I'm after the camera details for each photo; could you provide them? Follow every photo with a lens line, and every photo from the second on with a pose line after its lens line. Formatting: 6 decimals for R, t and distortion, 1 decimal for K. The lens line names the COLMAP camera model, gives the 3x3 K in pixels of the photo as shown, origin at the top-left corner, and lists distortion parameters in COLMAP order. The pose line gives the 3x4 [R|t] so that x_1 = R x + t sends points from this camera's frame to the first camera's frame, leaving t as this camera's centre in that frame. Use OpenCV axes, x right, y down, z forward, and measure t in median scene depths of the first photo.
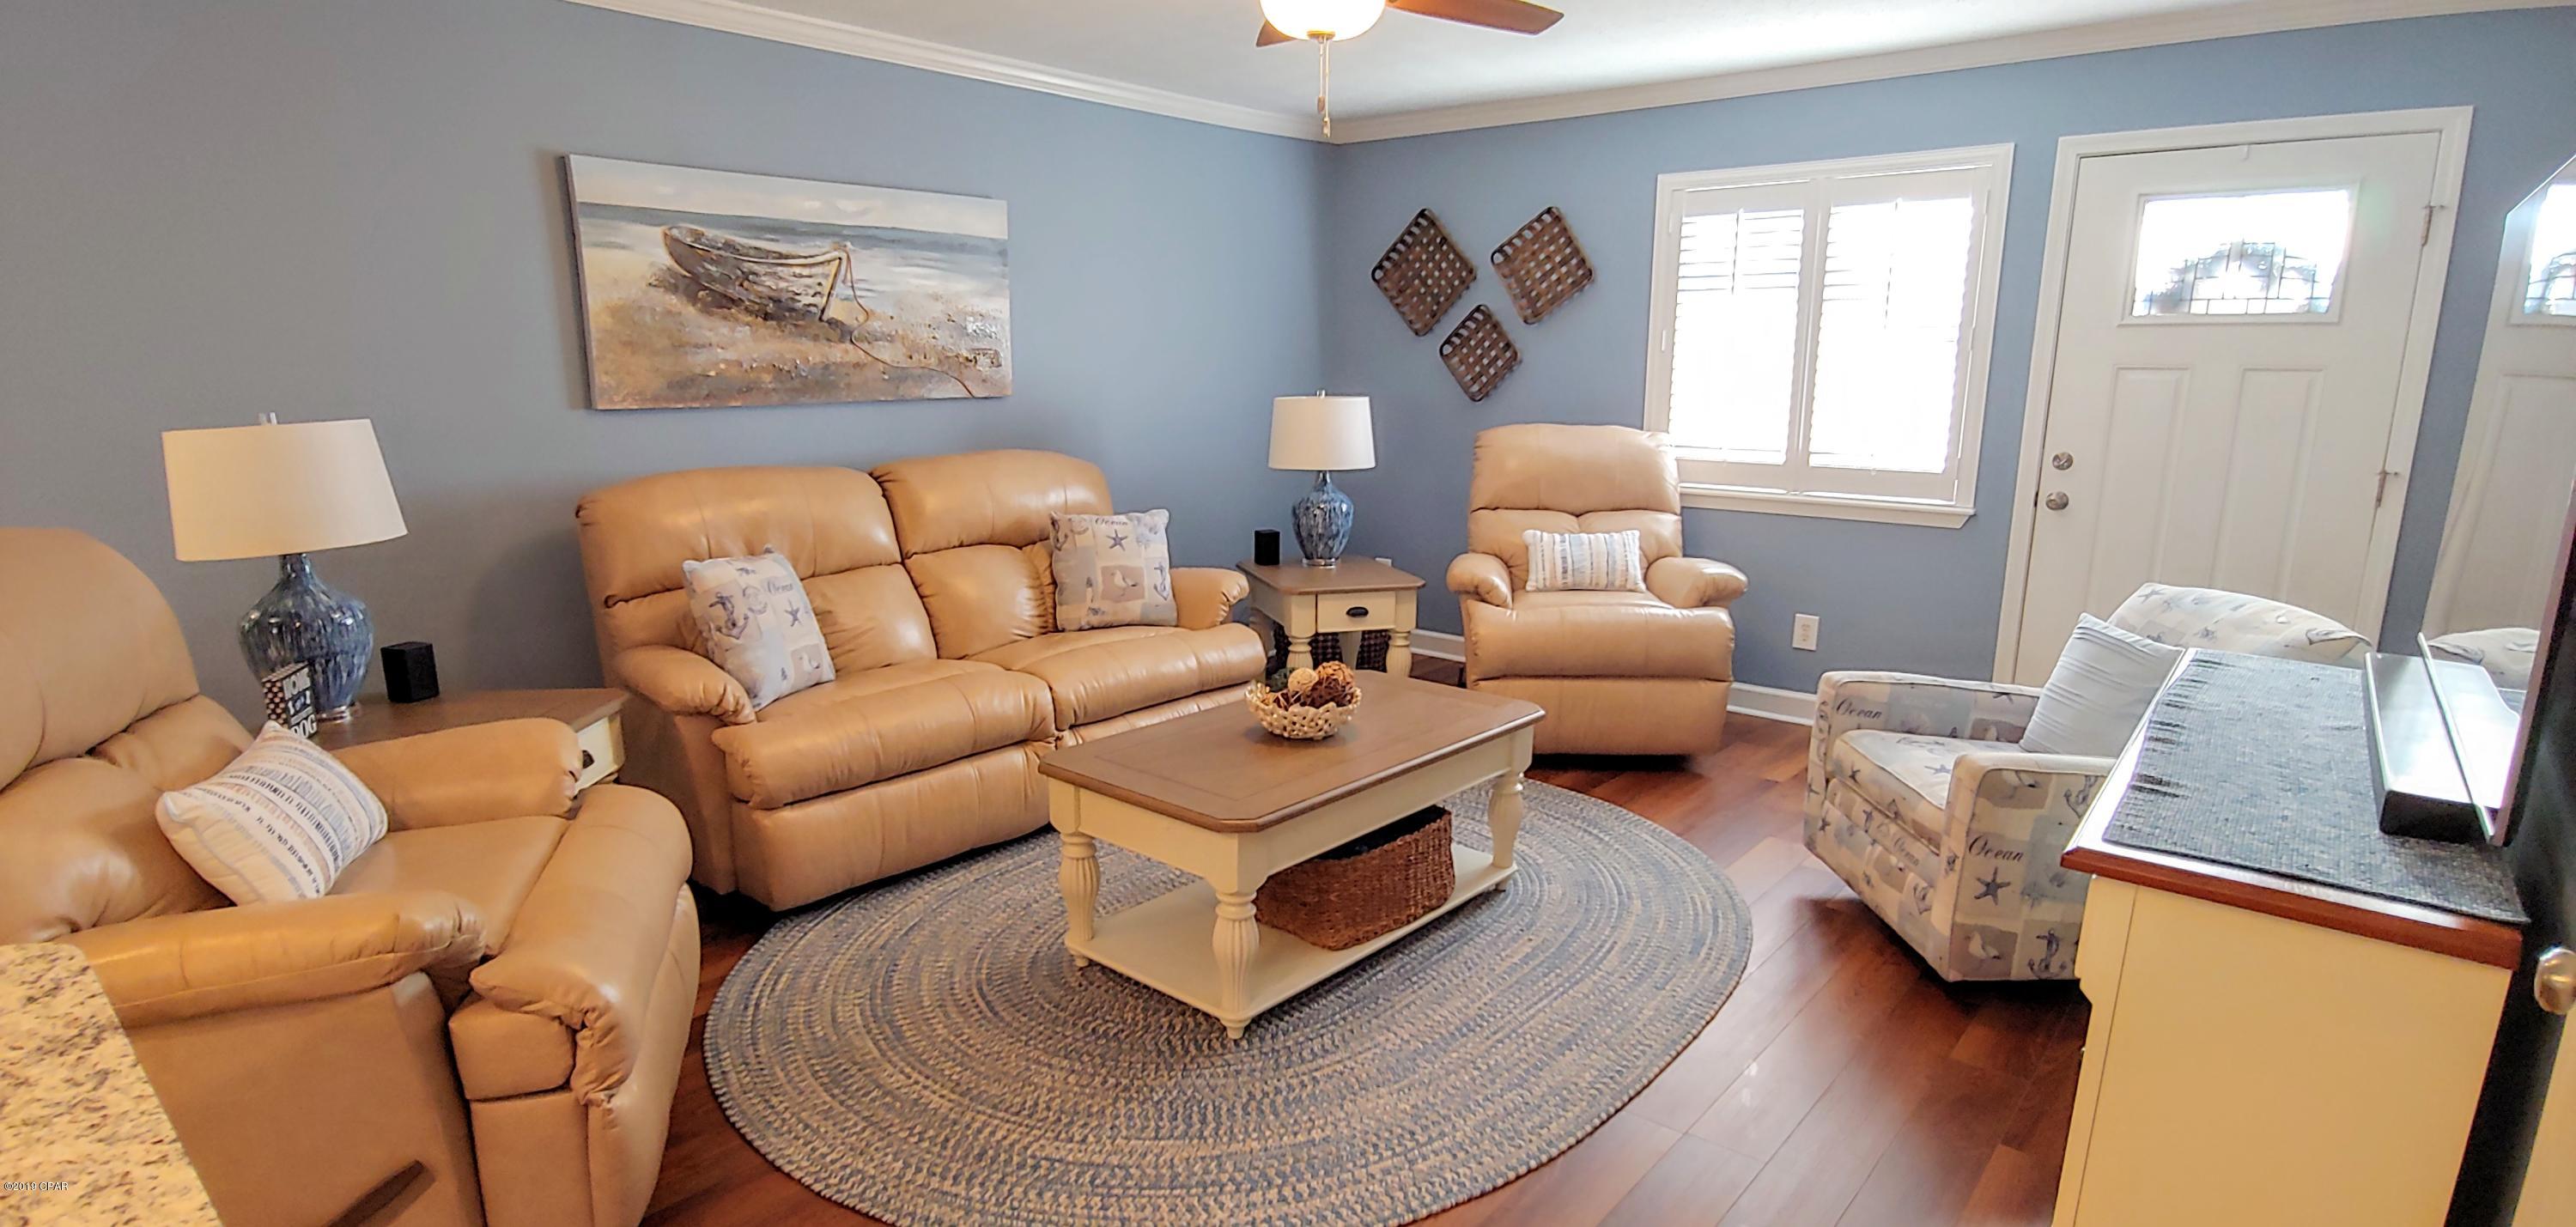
lens RADIAL K [[1295.6, 0, 1269.9], [0, 1295.6, 632.3], [0, 0, 1]] dist [-0.013109, 0.000065]
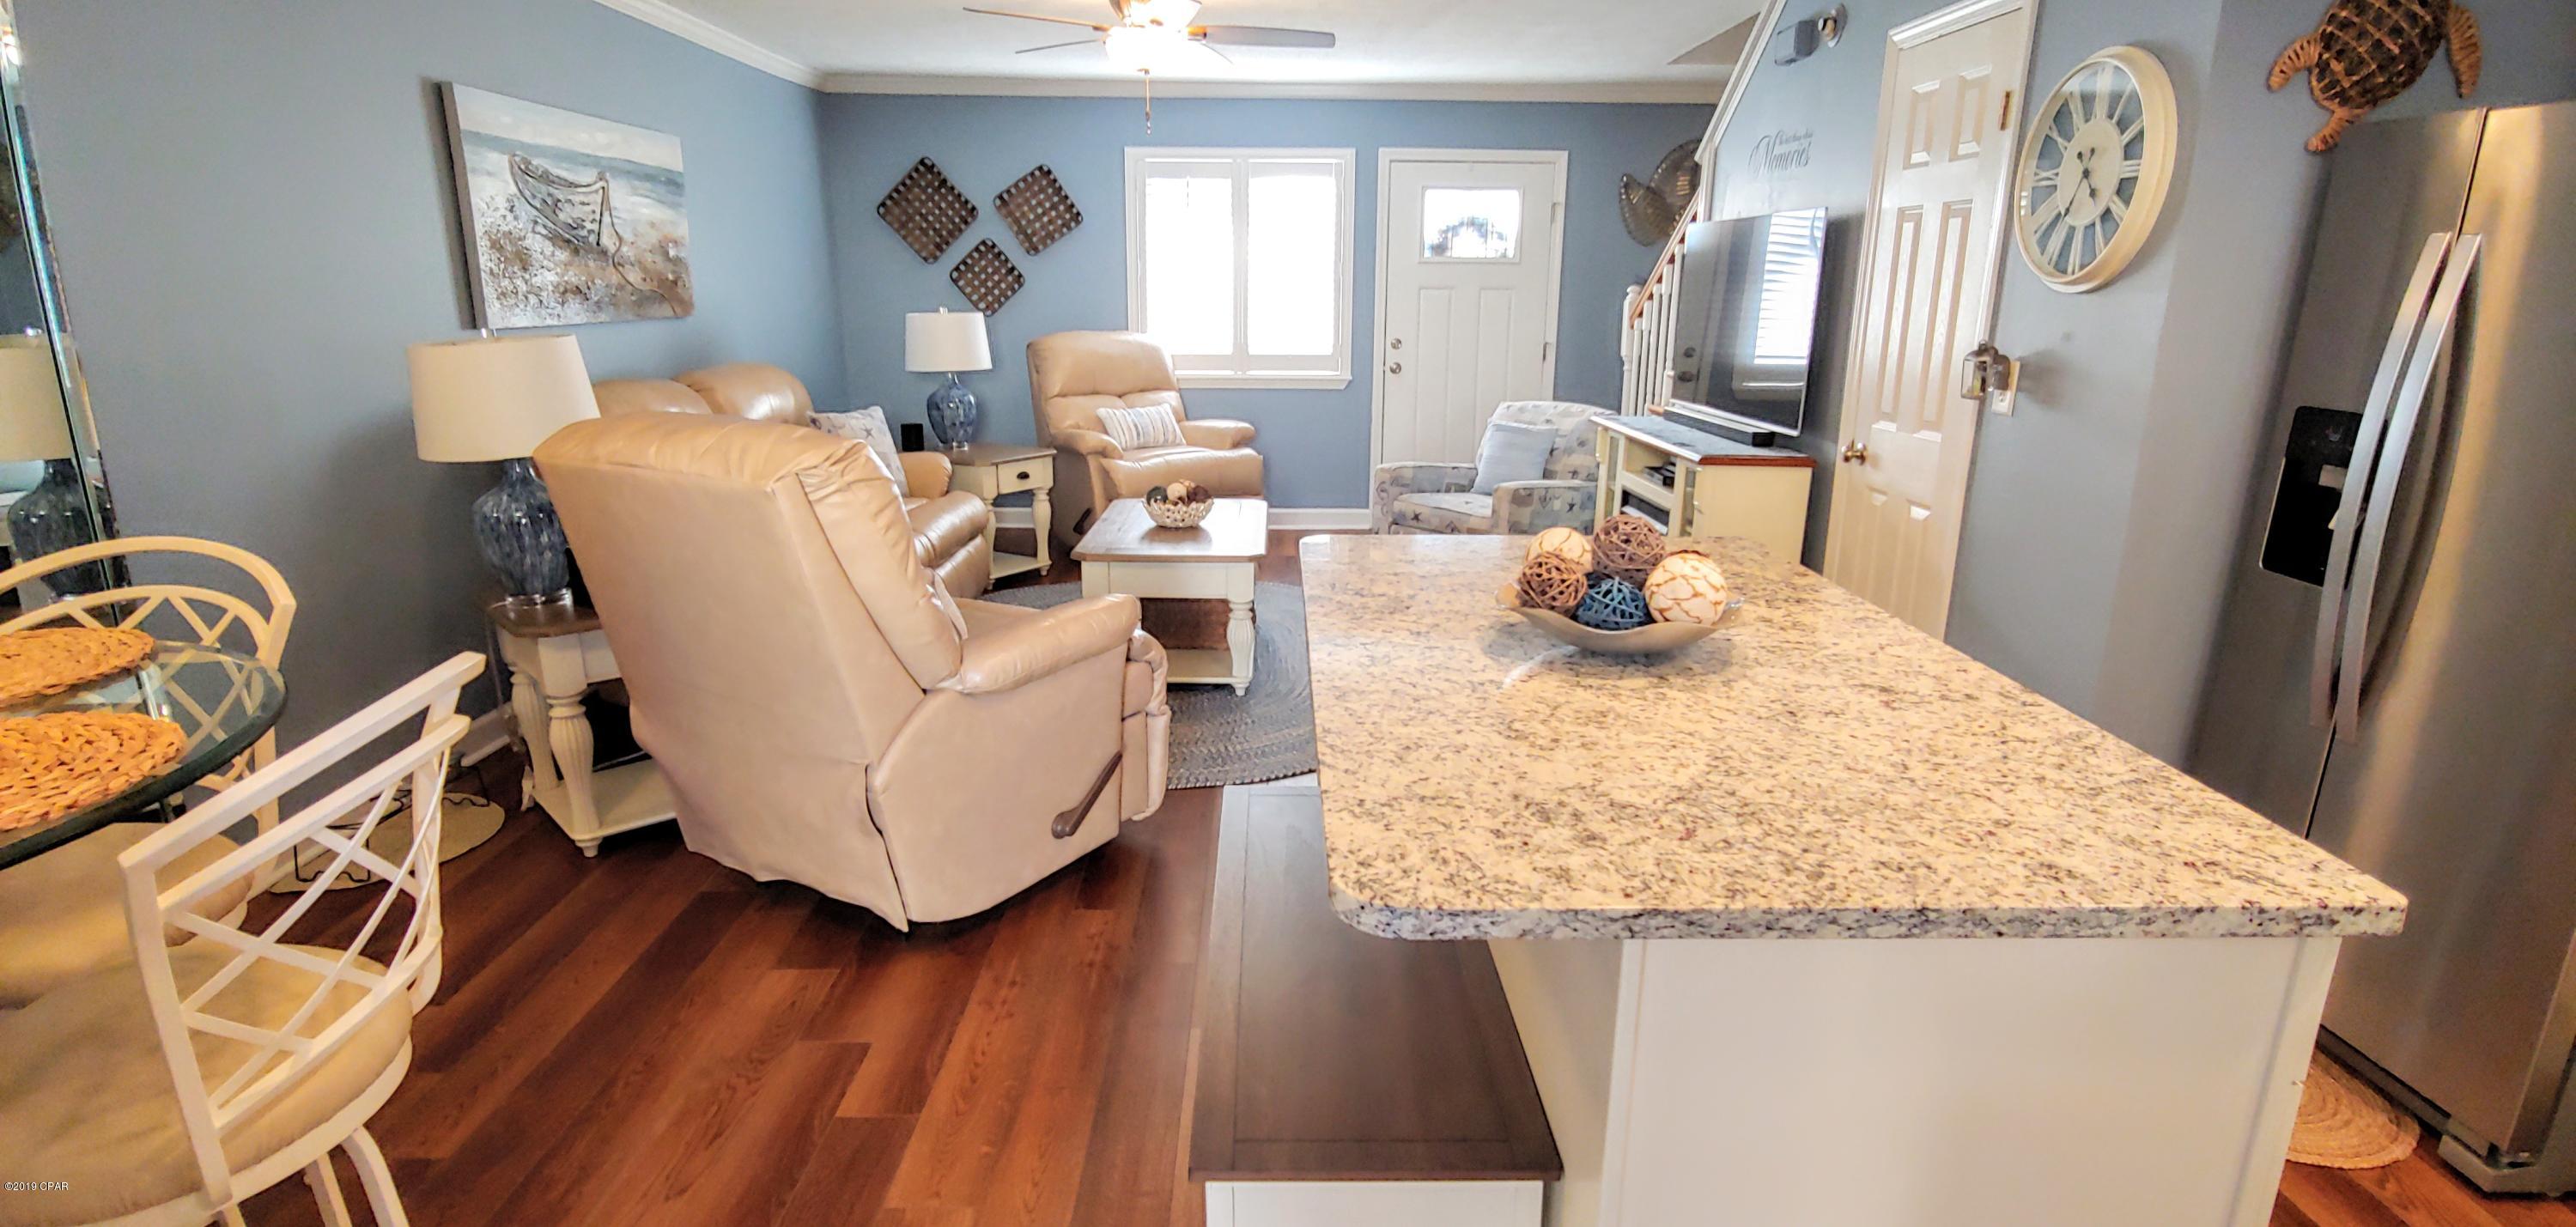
lens RADIAL K [[1295.6, 0, 1274.4], [0, 1295.6, 636.3], [0, 0, 1]] dist [-0.013109, 0.000065]
pose [[0.752348, -0.171606, 0.636022, -0.664194], [0.134056, 0.985155, 0.107232, 0.042821], [-0.644982, 0.004587, 0.764184, -0.195512]]
